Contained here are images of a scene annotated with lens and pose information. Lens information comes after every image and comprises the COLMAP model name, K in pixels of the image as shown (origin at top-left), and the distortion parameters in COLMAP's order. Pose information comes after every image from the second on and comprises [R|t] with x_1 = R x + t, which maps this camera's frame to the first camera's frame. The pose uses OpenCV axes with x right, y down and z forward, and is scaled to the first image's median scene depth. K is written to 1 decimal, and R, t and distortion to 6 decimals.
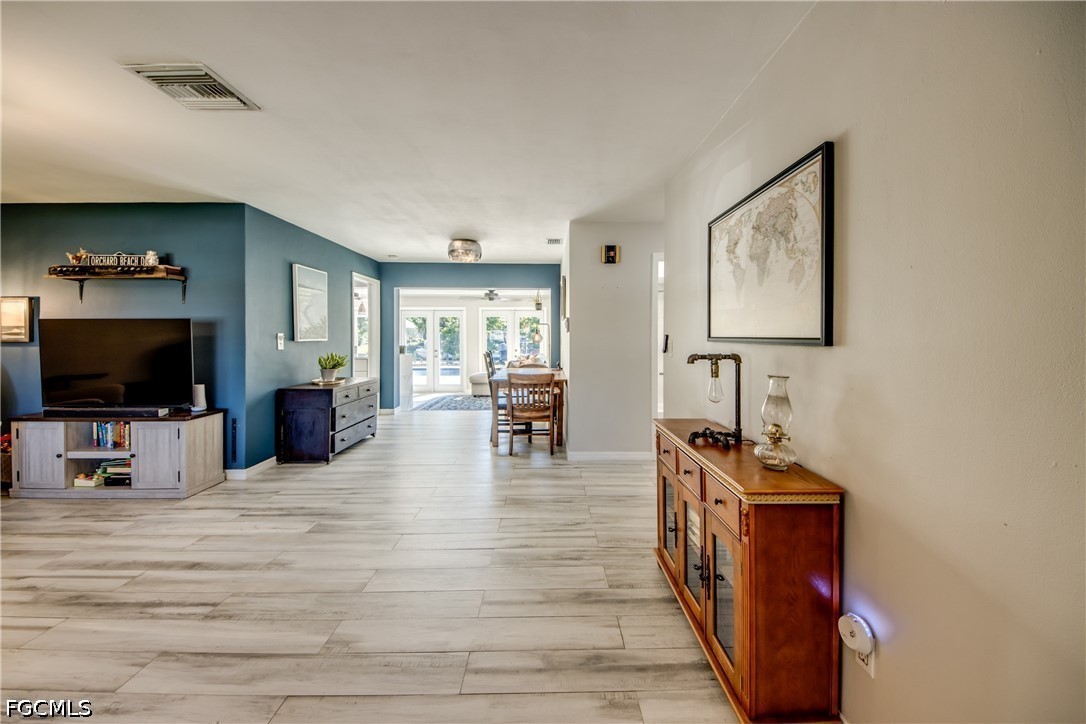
lens RADIAL K [[409.8, 0, 556.5], [0, 409.8, 334.0], [0, 0, 1]] dist [0.015045, -0.013314]
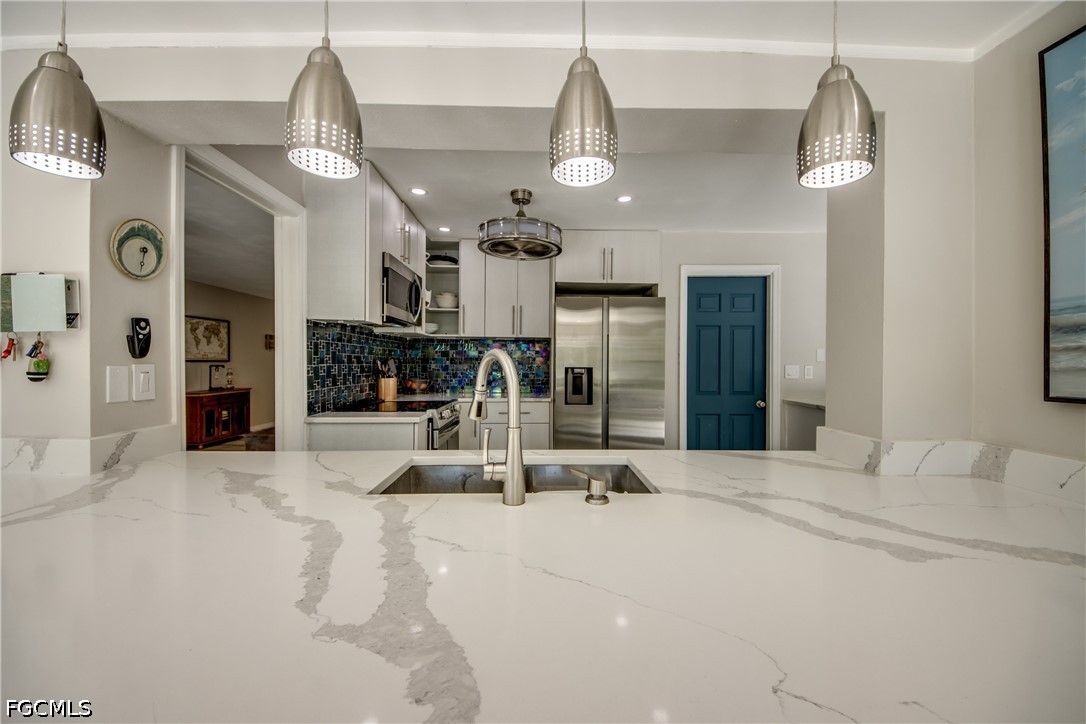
lens RADIAL K [[409.8, 0, 546.2], [0, 409.8, 361.3], [0, 0, 1]] dist [0.015045, -0.013314]
pose [[-0.999980, -0.003539, 0.005285, -1.108386], [-0.003570, 0.999977, -0.005791, 0.010154], [-0.005264, -0.005810, -0.999969, 2.077060]]
